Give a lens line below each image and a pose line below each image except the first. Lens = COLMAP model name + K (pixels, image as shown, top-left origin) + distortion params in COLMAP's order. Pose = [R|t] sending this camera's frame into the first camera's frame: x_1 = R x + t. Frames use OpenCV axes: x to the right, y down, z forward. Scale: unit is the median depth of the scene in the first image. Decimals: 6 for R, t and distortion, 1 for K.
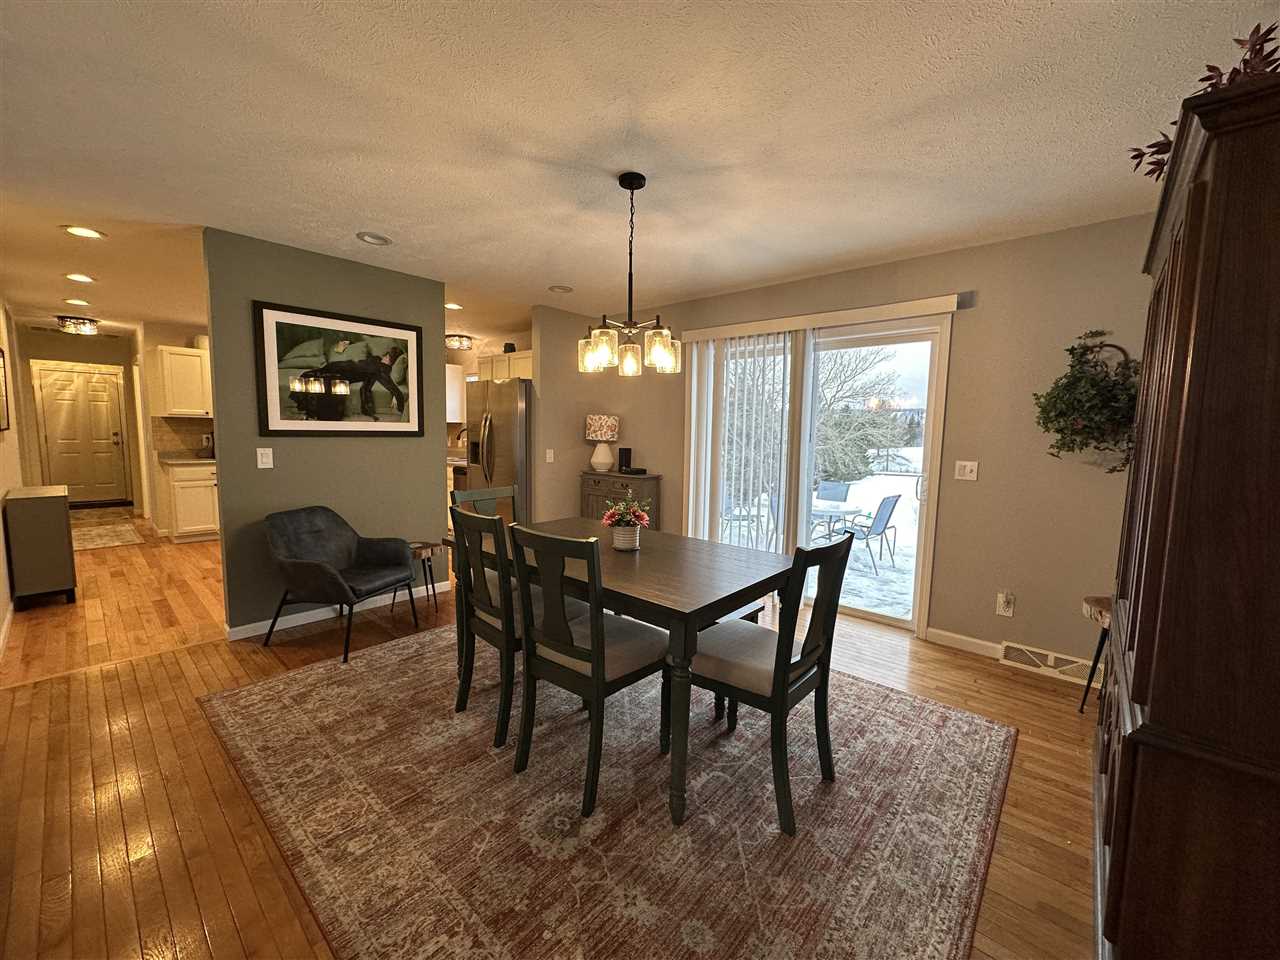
lens RADIAL K [[506.6, 0, 640.0], [0, 506.6, 480.0], [0, 0, 1]] dist [-0.002734, -0.000015]
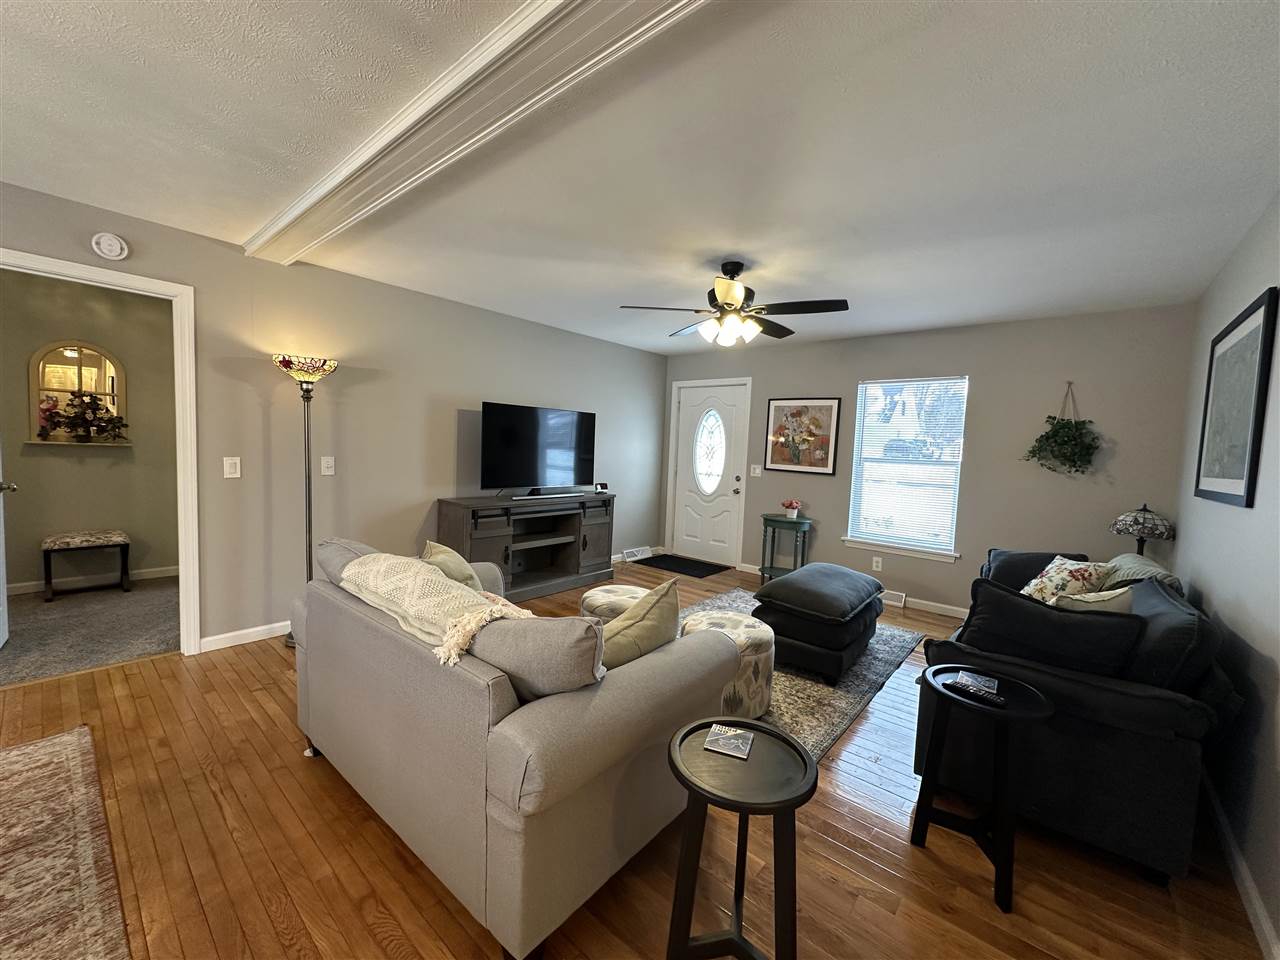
lens RADIAL K [[506.6, 0, 640.0], [0, 506.6, 480.0], [0, 0, 1]] dist [-0.002734, -0.000015]
pose [[-0.998027, -0.059450, -0.020208, -0.582635], [-0.061987, 0.984159, 0.166100, -0.080646], [0.010013, 0.167024, -0.985902, 0.676952]]
